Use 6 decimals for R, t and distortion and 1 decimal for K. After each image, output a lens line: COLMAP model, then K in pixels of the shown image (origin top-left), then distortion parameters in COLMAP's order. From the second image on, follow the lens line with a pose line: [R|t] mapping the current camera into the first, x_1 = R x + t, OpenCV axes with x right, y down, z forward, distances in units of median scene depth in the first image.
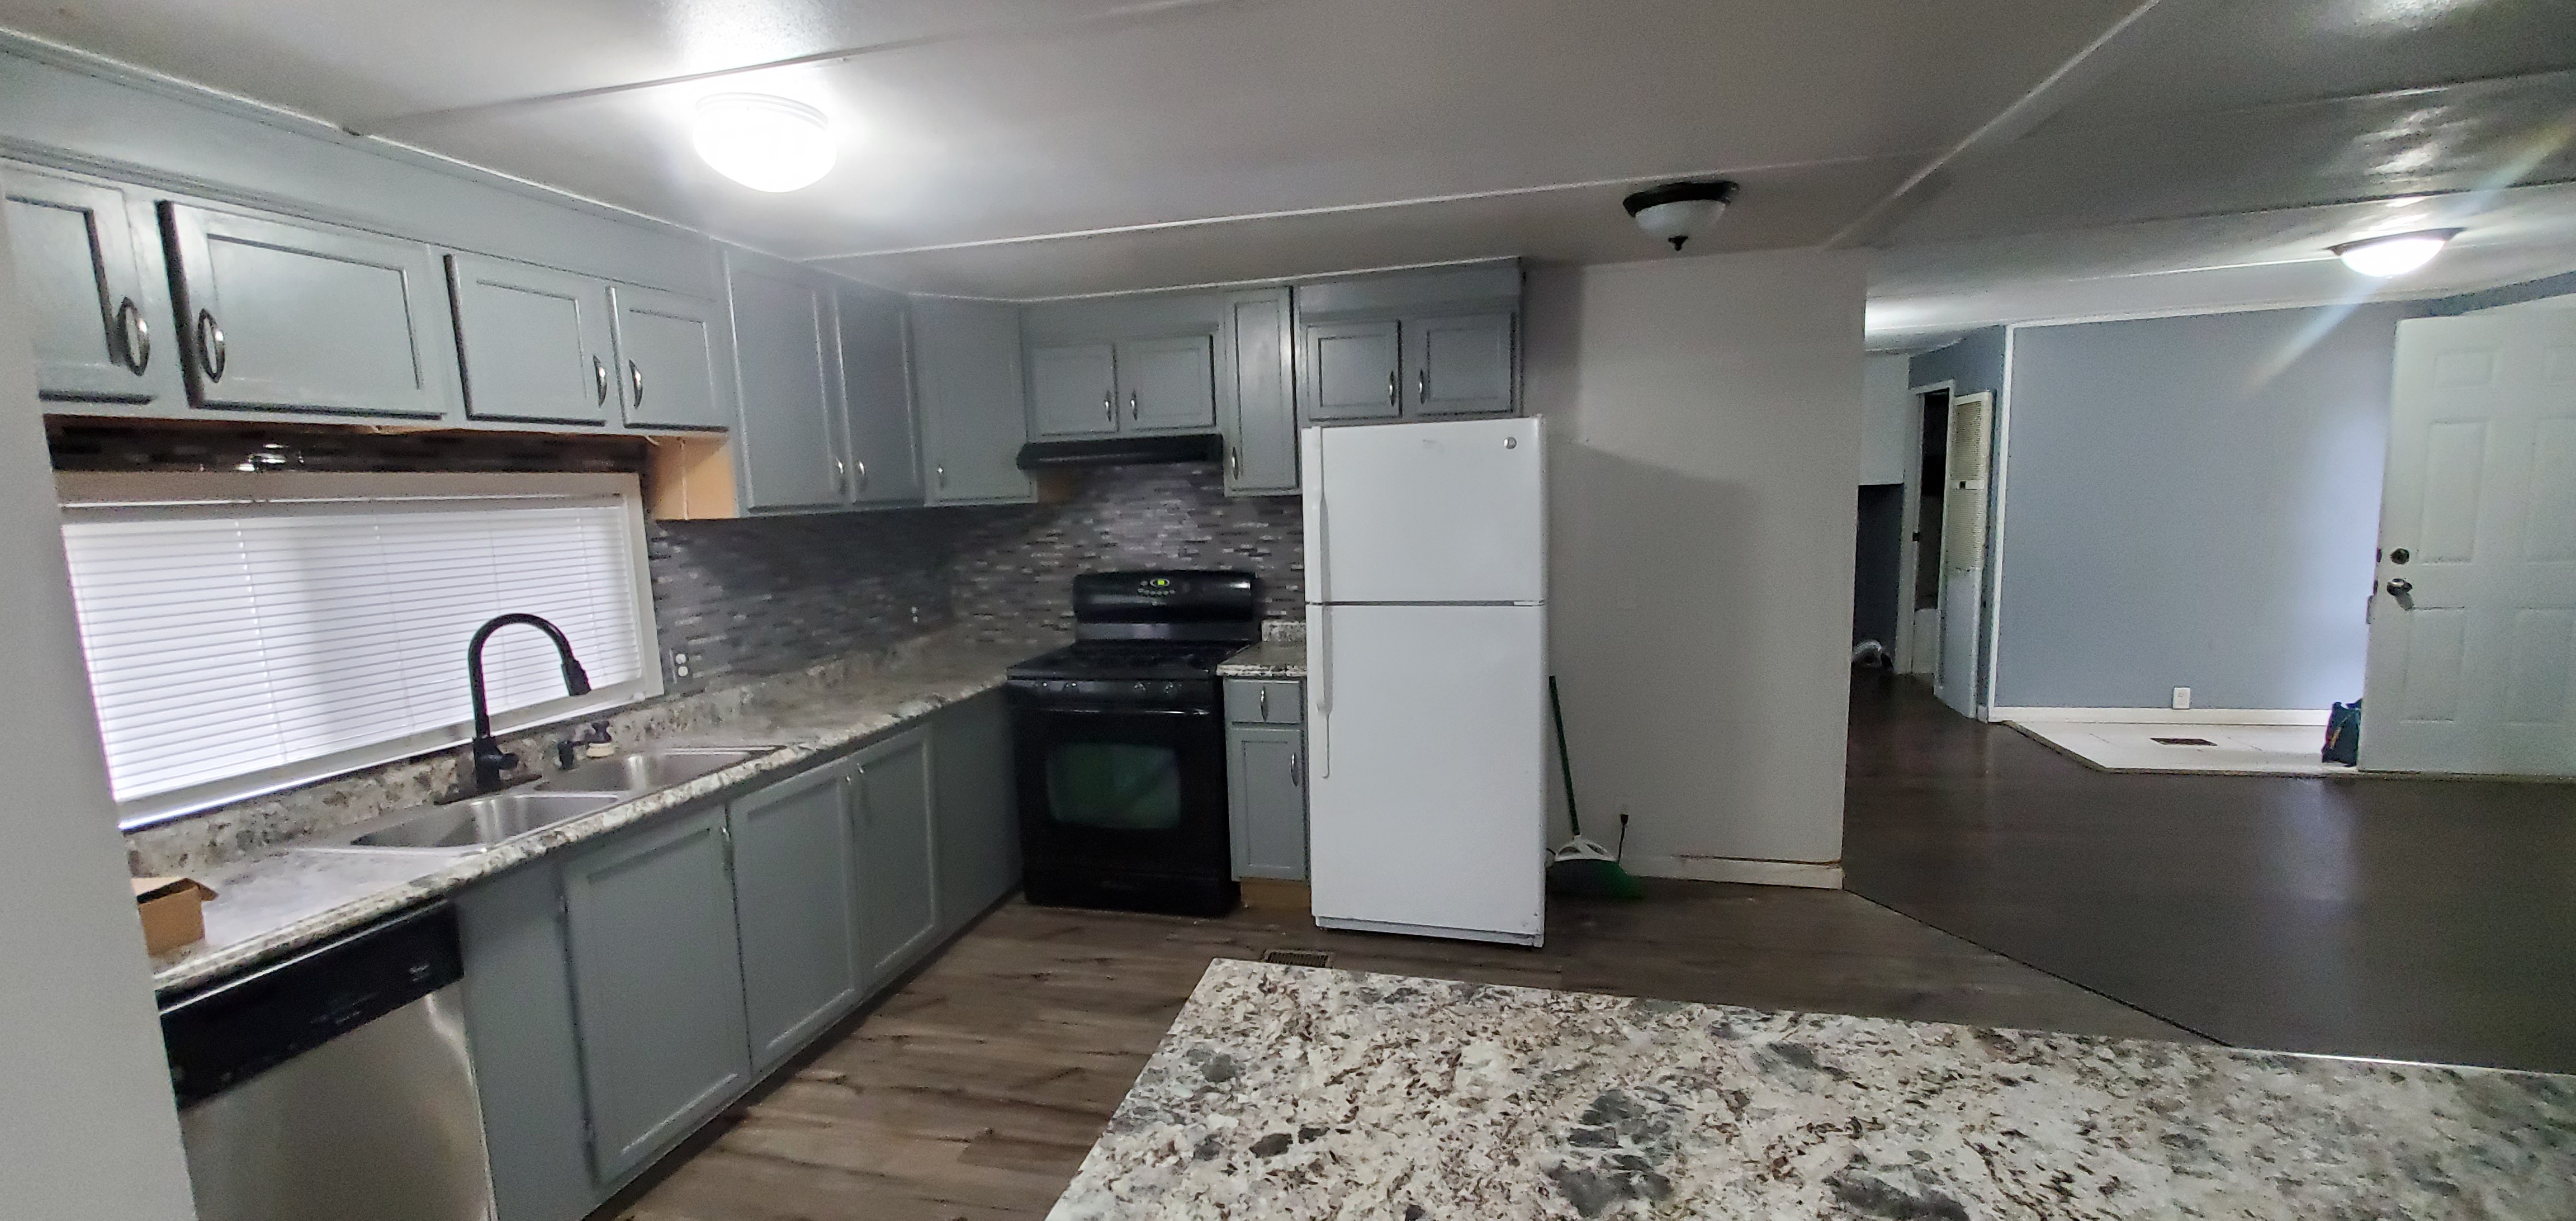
lens RADIAL K [[1029.3, 0, 1288.0], [0, 1029.3, 610.5], [0, 0, 1]] dist [-0.004178, -0.000247]
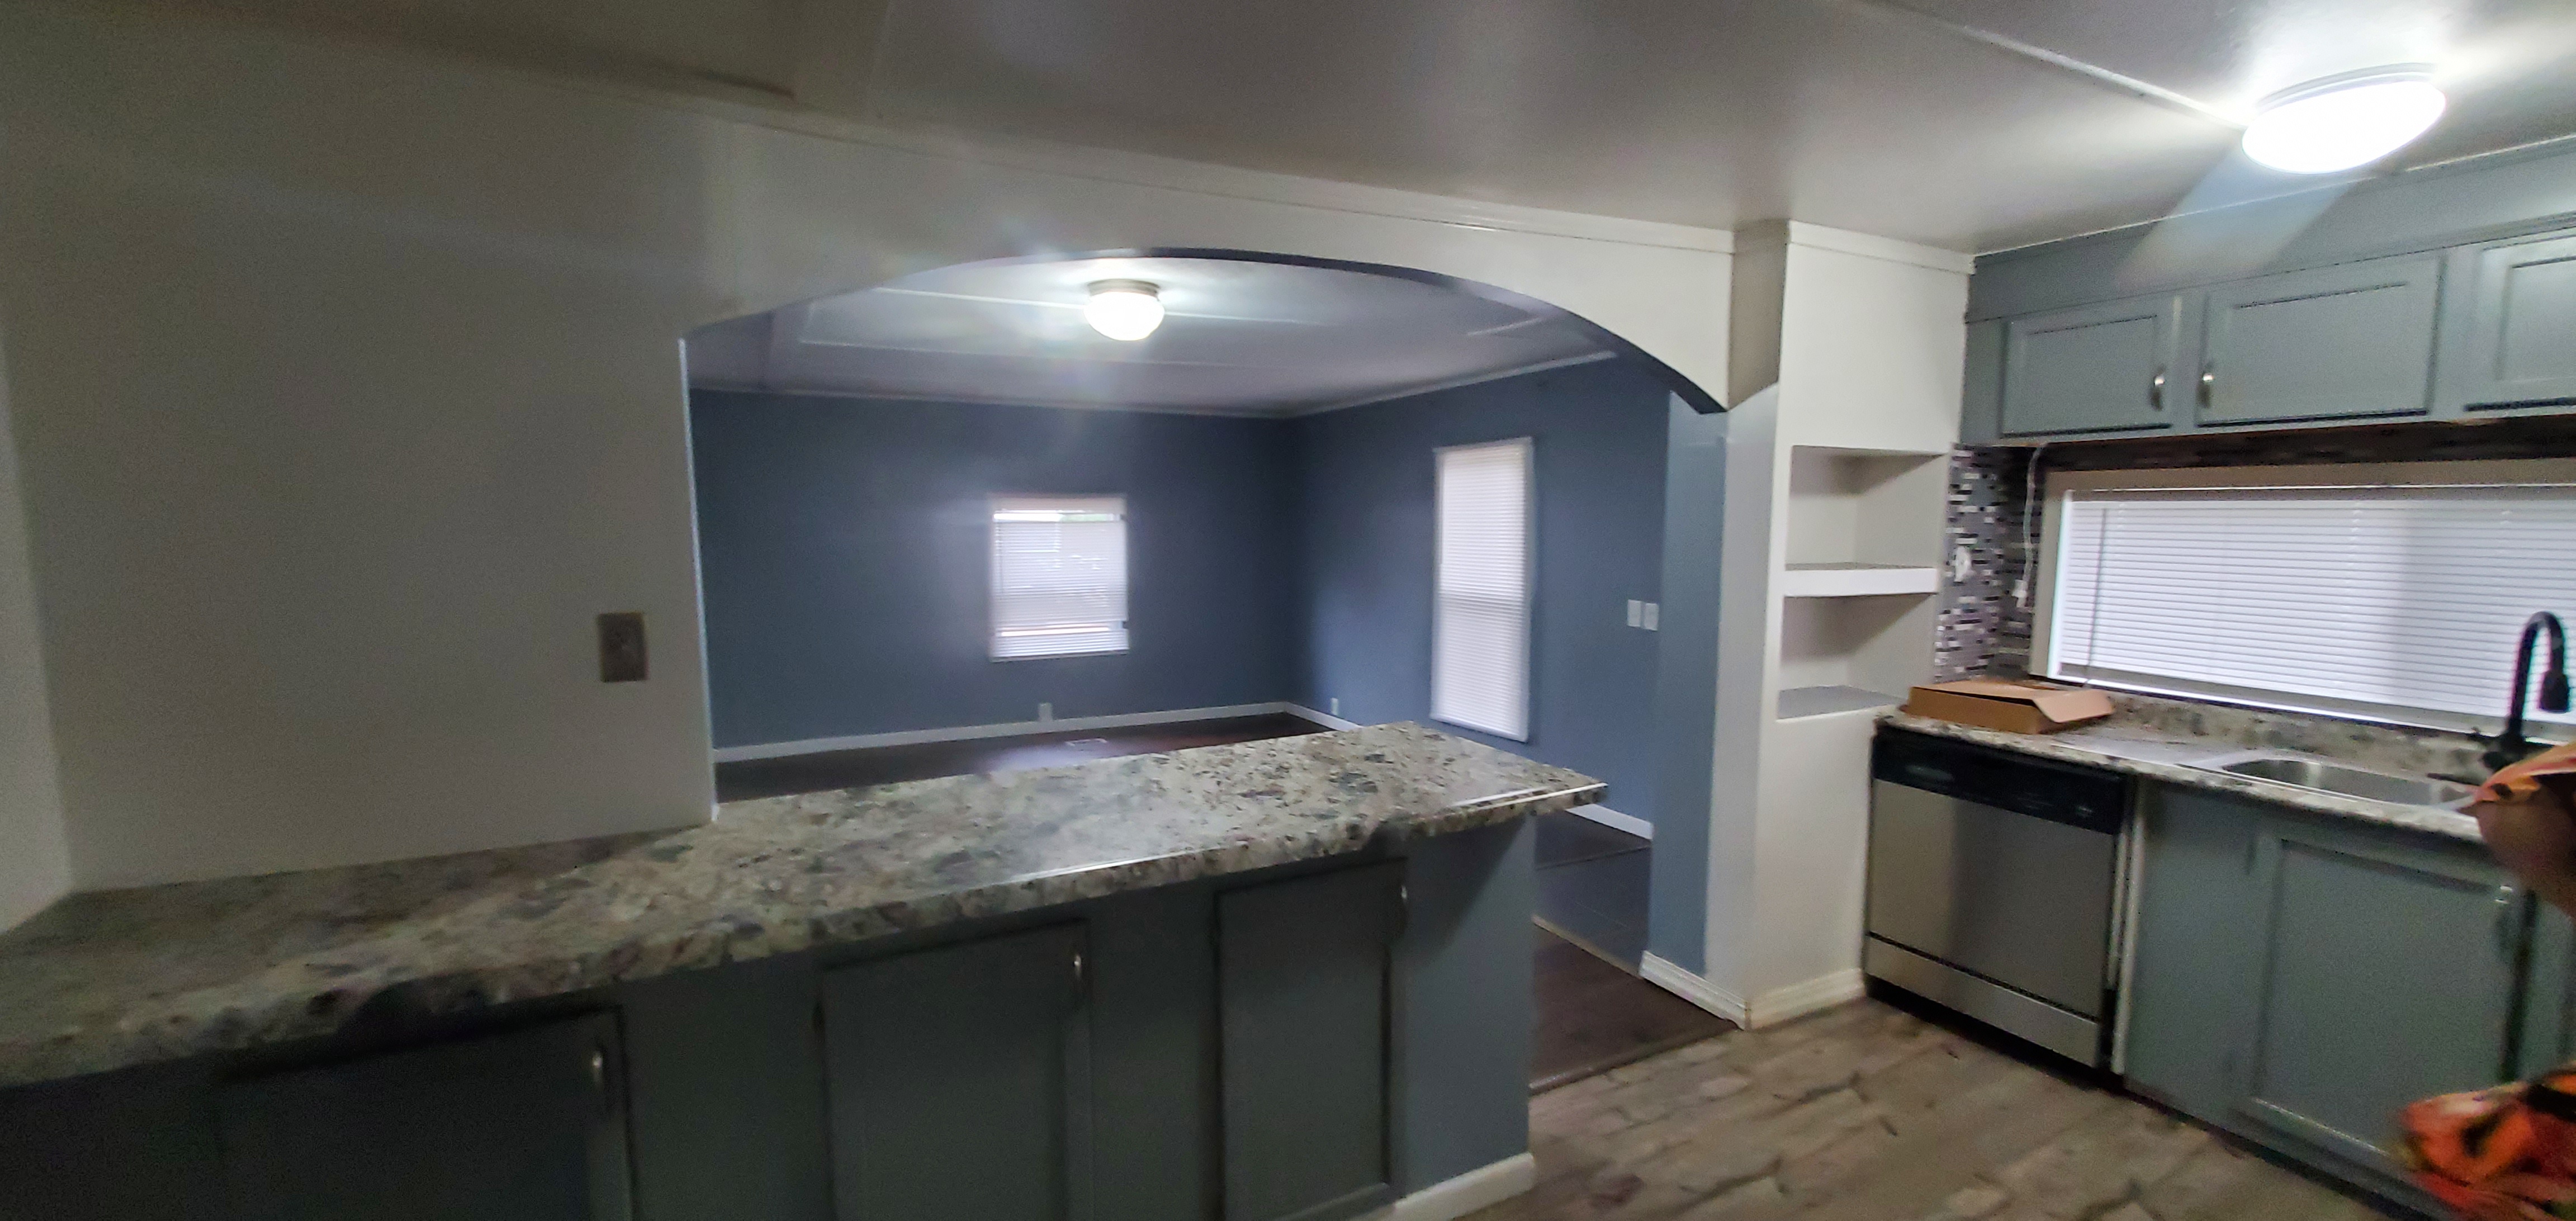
lens RADIAL K [[1029.3, 0, 1288.0], [0, 1029.3, 610.5], [0, 0, 1]] dist [-0.004178, -0.000247]
pose [[-0.762928, 0.096768, -0.639200, 0.508295], [-0.051178, 0.976591, 0.208930, -0.096723], [0.644455, 0.192111, -0.740116, 0.697383]]
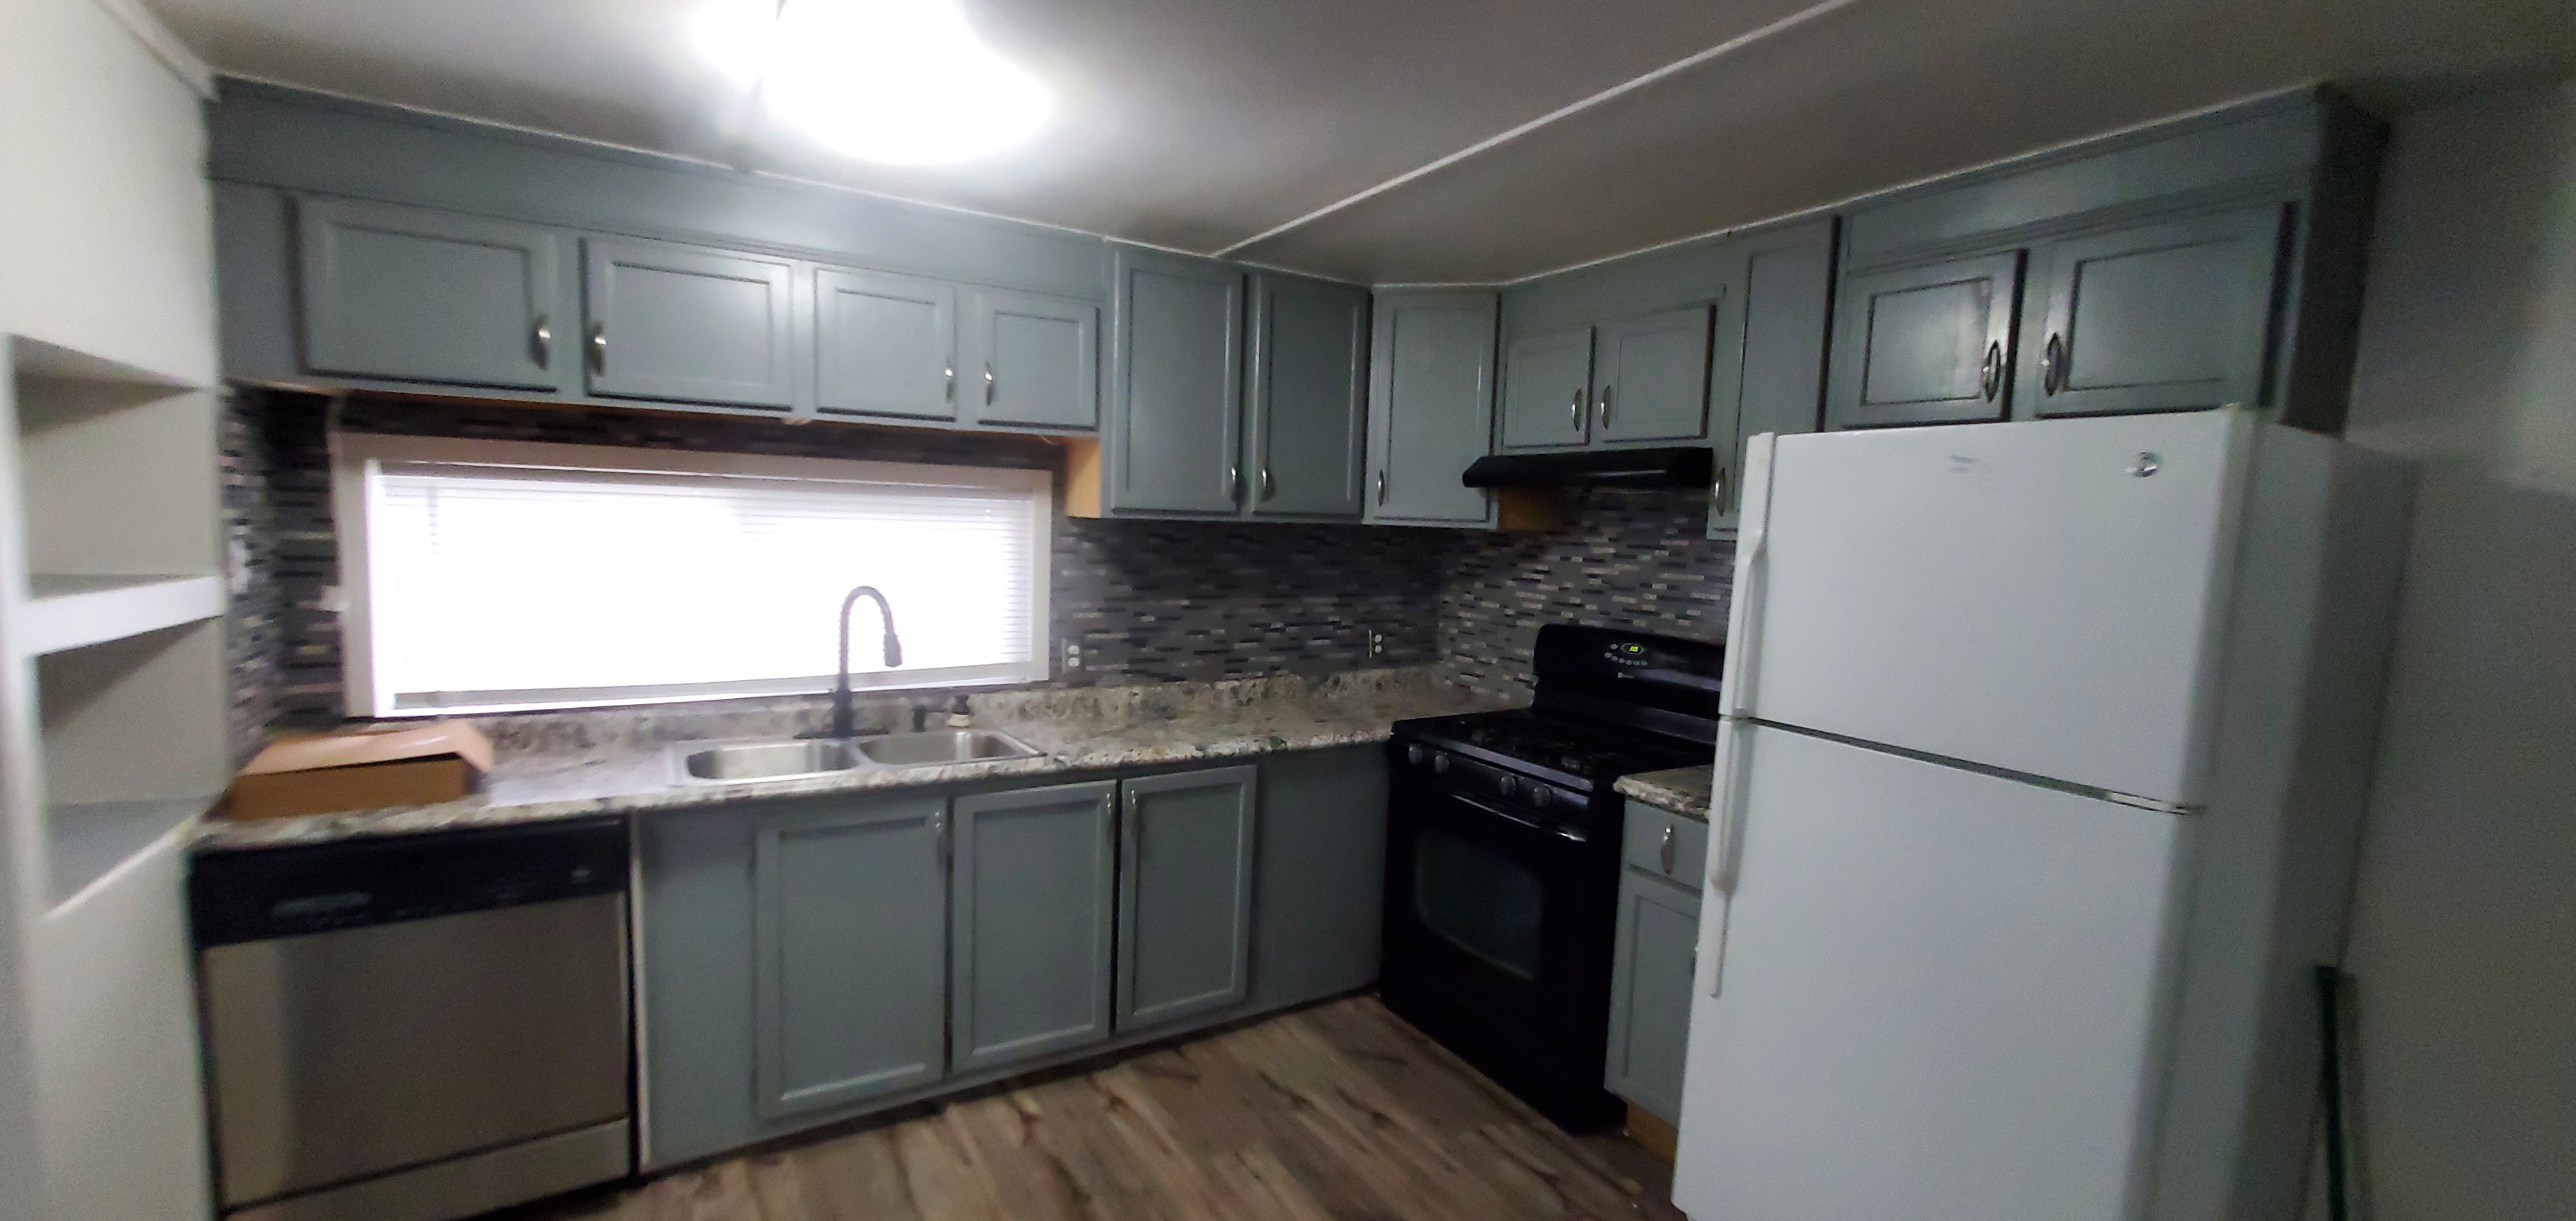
lens RADIAL K [[1029.3, 0, 1288.0], [0, 1029.3, 610.5], [0, 0, 1]] dist [-0.004178, -0.000247]
pose [[0.708545, 0.122554, -0.694942, 0.265835], [-0.143447, 0.989256, 0.028201, -0.049939], [0.690932, 0.079706, 0.718513, 0.372352]]
